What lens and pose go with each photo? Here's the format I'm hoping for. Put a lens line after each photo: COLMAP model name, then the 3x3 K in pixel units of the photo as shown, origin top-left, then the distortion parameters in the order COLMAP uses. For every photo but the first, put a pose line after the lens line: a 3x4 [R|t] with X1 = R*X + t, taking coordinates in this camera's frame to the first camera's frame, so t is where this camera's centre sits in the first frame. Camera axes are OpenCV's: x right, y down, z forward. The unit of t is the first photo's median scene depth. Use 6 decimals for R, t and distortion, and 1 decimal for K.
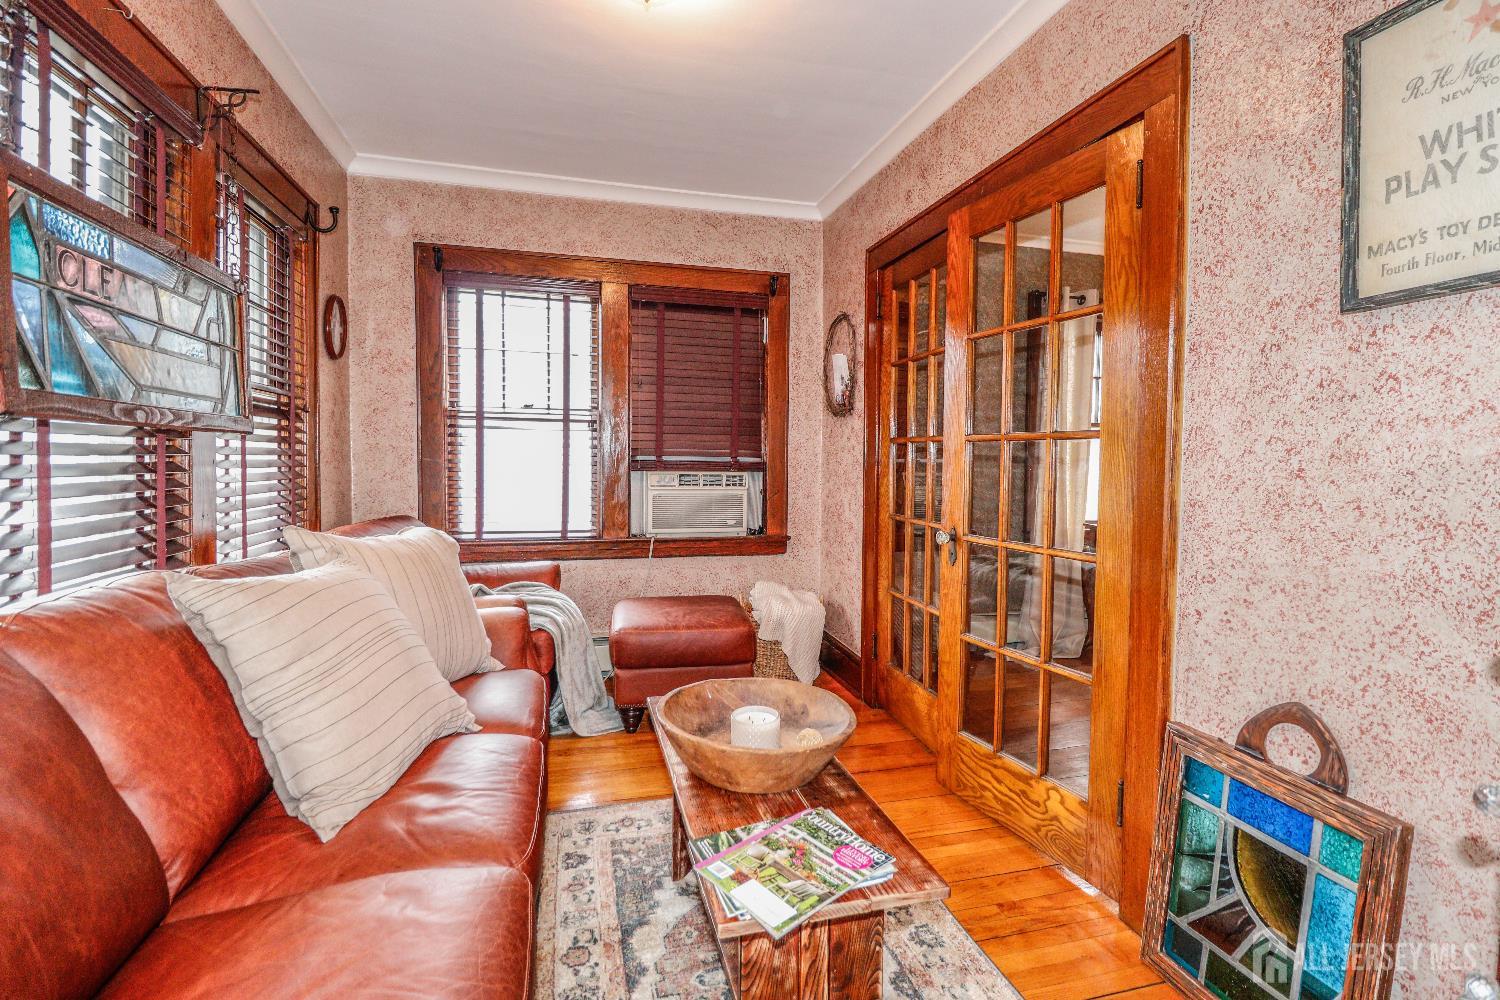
lens RADIAL K [[717.4, 0, 775.5], [0, 717.4, 489.1], [0, 0, 1]] dist [-0.003206, -0.009365]
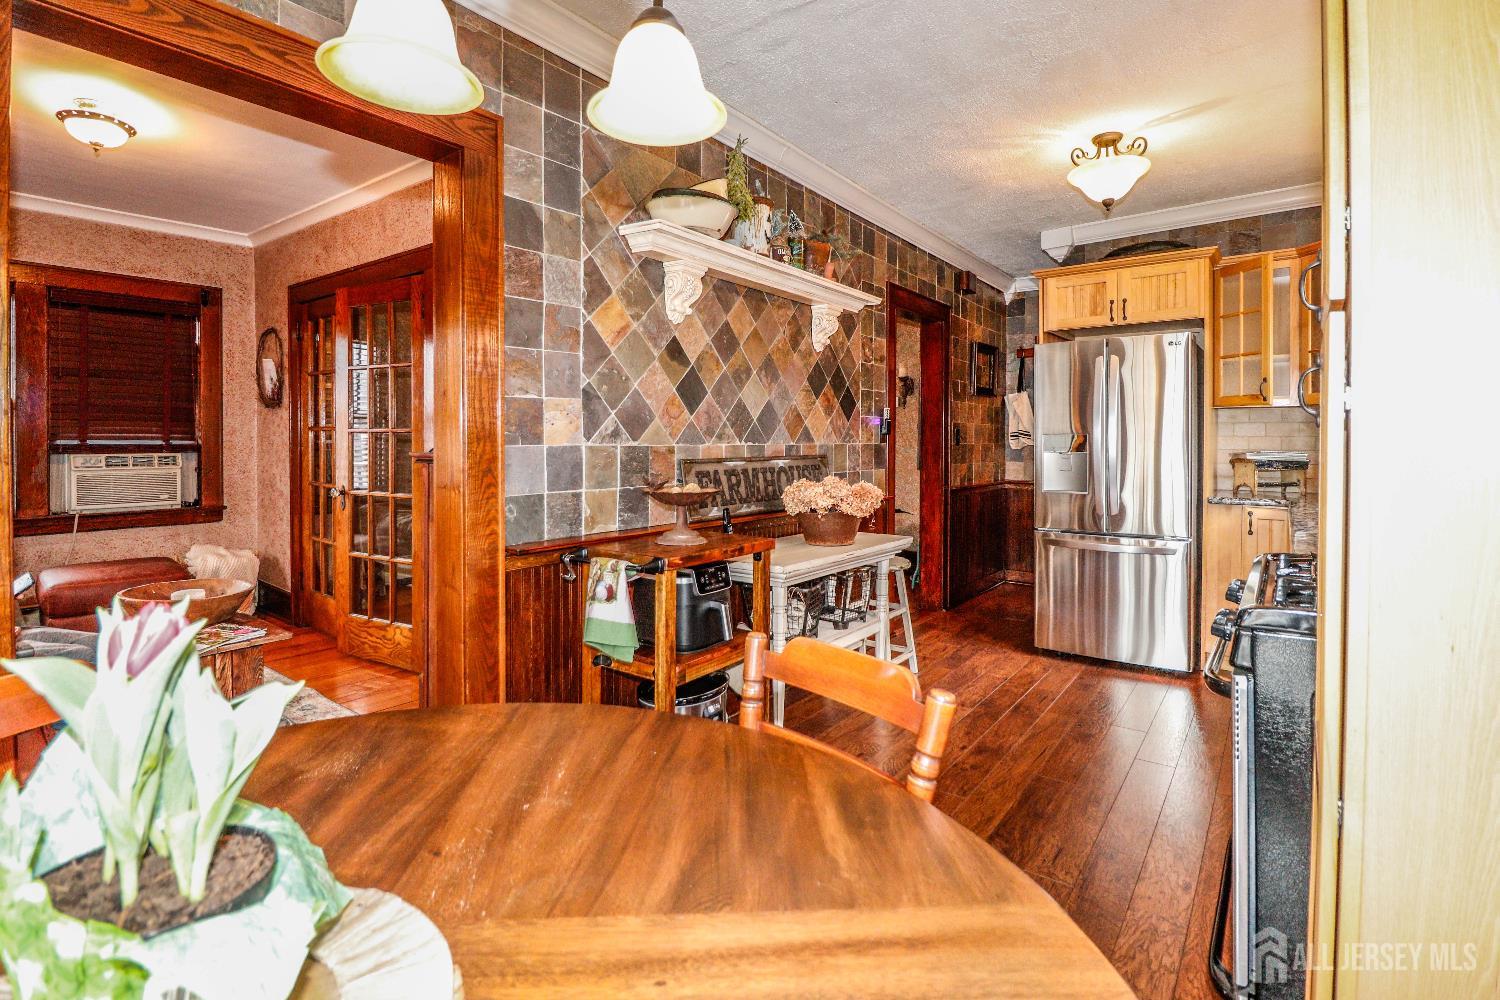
lens RADIAL K [[717.4, 0, 726.8], [0, 717.4, 444.9], [0, 0, 1]] dist [-0.003206, -0.009365]
pose [[0.817344, -0.015203, 0.575949, 0.022688], [0.029063, 0.999467, -0.014862, 0.007499], [-0.575416, 0.028886, 0.817351, -0.576501]]
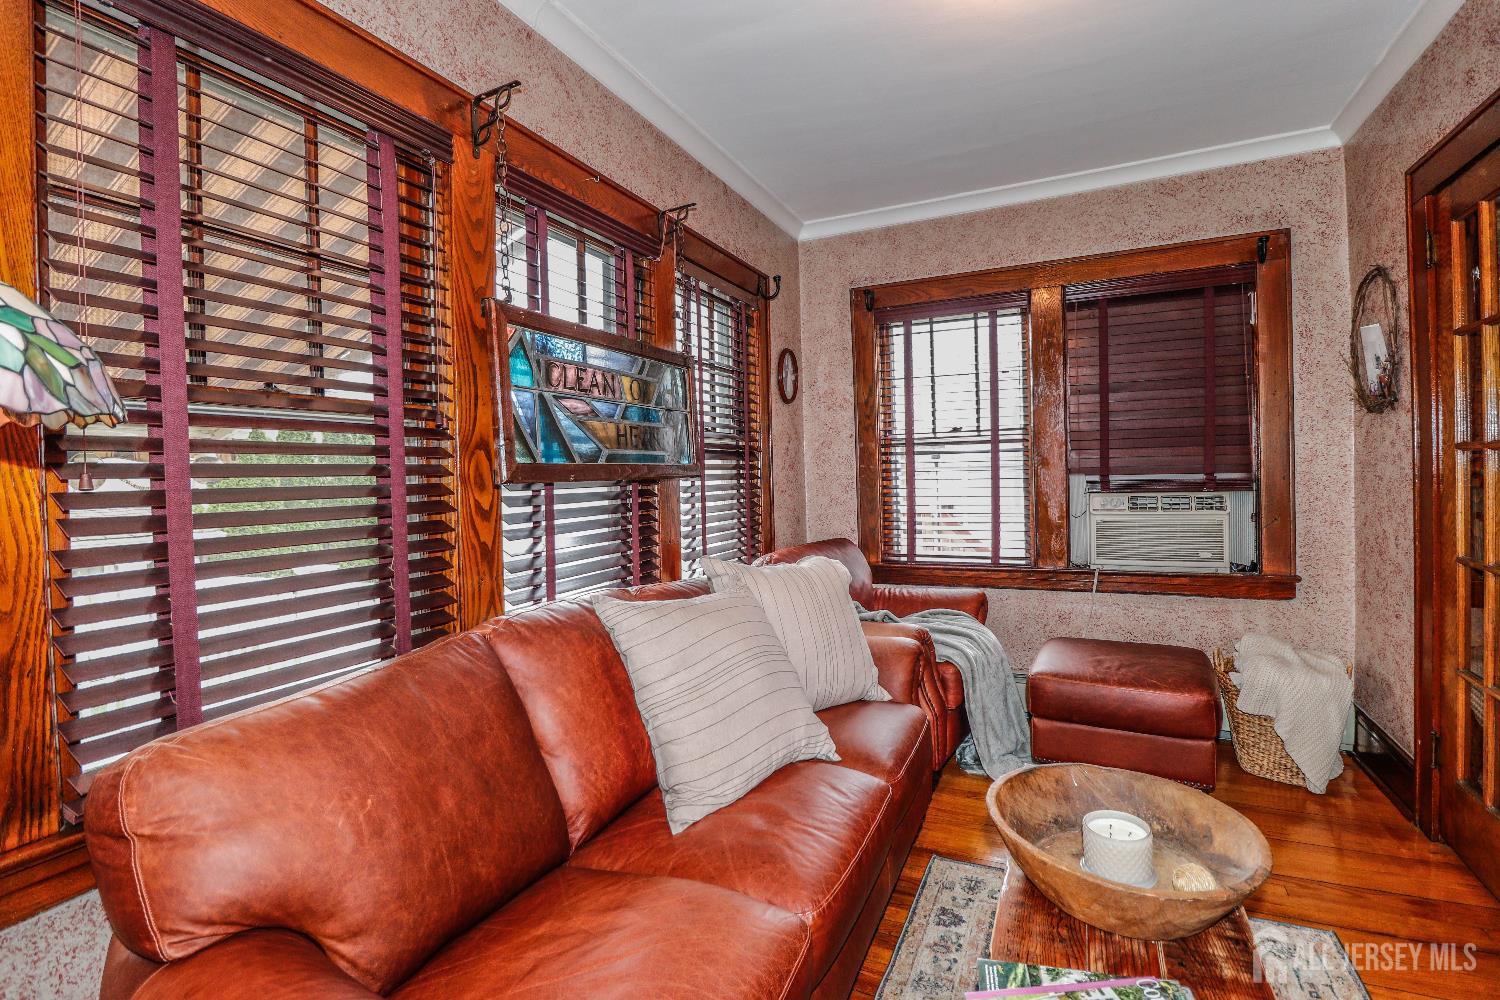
lens RADIAL K [[717.4, 0, 731.9], [0, 717.4, 490.2], [0, 0, 1]] dist [-0.003206, -0.009365]
pose [[0.749120, -0.017351, -0.662207, 0.088416], [0.008295, 0.999824, -0.016812, -0.020875], [0.662382, 0.007101, 0.749132, 0.062676]]
